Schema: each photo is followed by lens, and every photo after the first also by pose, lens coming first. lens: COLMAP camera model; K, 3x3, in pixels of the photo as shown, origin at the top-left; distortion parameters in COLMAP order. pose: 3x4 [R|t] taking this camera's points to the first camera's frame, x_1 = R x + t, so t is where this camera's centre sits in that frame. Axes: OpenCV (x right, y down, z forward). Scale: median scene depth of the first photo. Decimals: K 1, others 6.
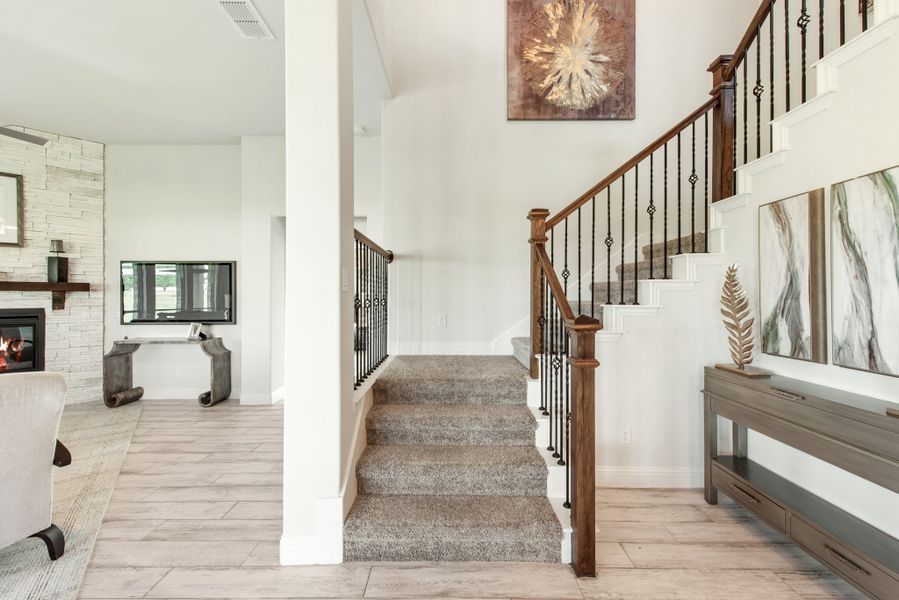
lens RADIAL K [[359.8, 0, 451.2], [0, 359.8, 298.2], [0, 0, 1]] dist [0.001935, -0.002201]
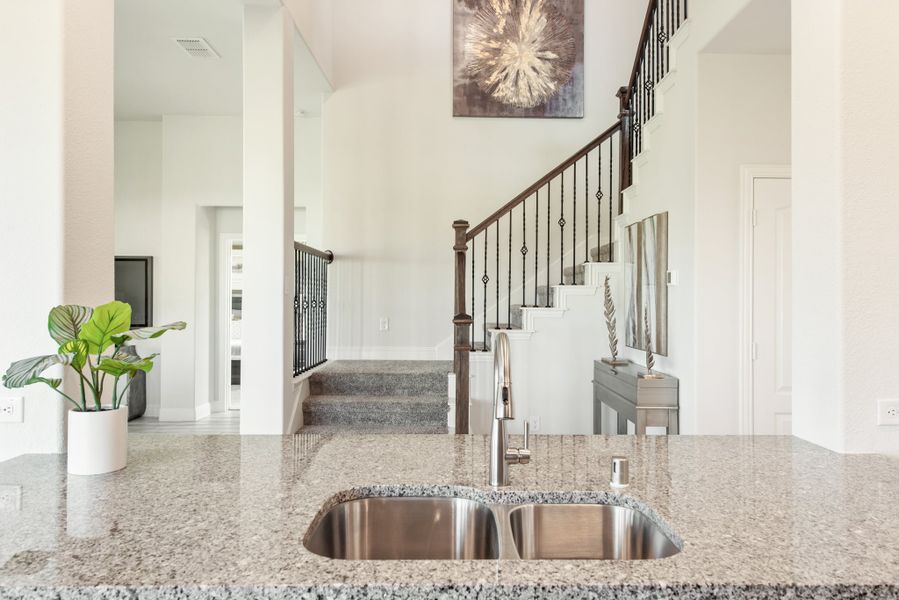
lens RADIAL K [[540.1, 0, 444.9], [0, 540.1, 301.0], [0, 0, 1]] dist [0.010347, -0.001931]
pose [[0.999770, 0.006558, 0.020407, 0.111186], [-0.006516, 0.999977, -0.002100, 0.002252], [-0.020420, 0.001966, 0.999790, -0.457064]]
